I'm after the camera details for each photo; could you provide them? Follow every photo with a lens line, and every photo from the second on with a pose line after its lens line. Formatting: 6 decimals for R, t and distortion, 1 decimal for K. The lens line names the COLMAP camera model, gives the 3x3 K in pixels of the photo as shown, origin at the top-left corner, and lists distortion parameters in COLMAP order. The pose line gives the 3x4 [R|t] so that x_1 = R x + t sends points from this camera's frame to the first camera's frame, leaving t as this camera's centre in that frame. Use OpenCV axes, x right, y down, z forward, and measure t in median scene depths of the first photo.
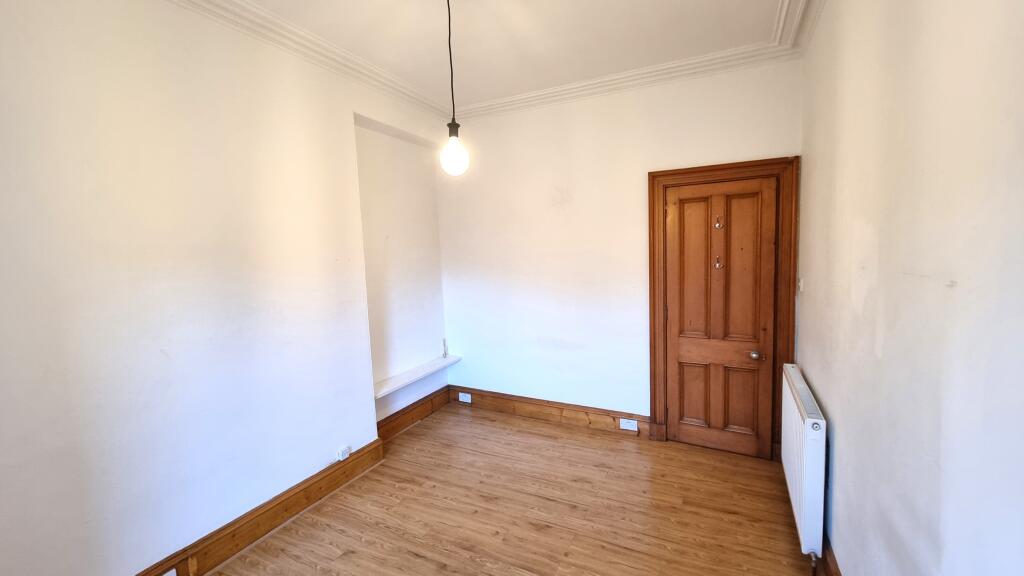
lens RADIAL K [[412.3, 0, 513.4], [0, 412.3, 283.5], [0, 0, 1]] dist [0.000612, 0.000207]
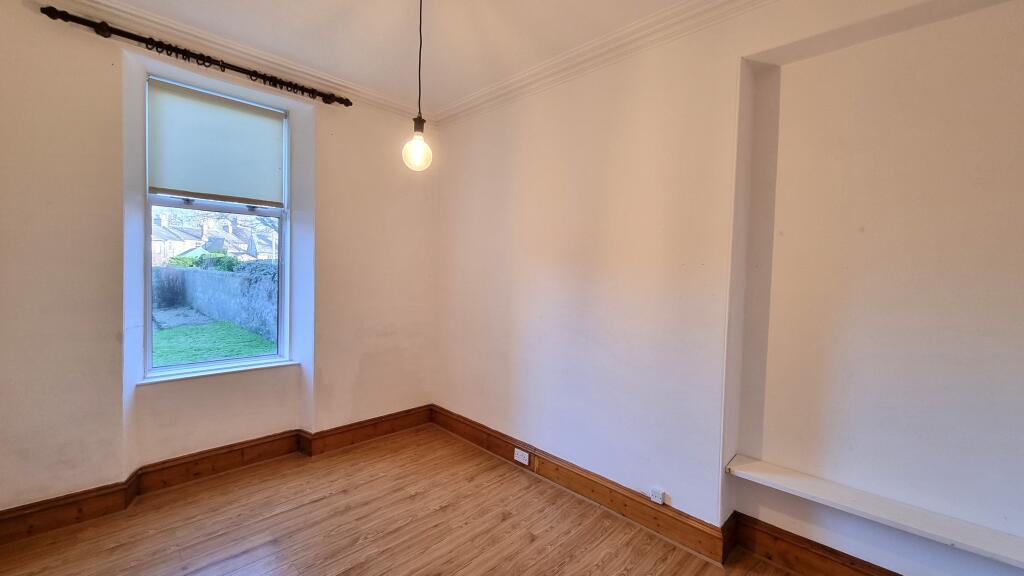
lens RADIAL K [[412.3, 0, 511.7], [0, 412.3, 290.3], [0, 0, 1]] dist [0.000612, 0.000207]
pose [[-0.325568, 0.069340, -0.942973, 0.457751], [-0.087165, 0.990859, 0.102956, -0.058897], [0.941492, 0.115713, -0.316548, 0.984508]]
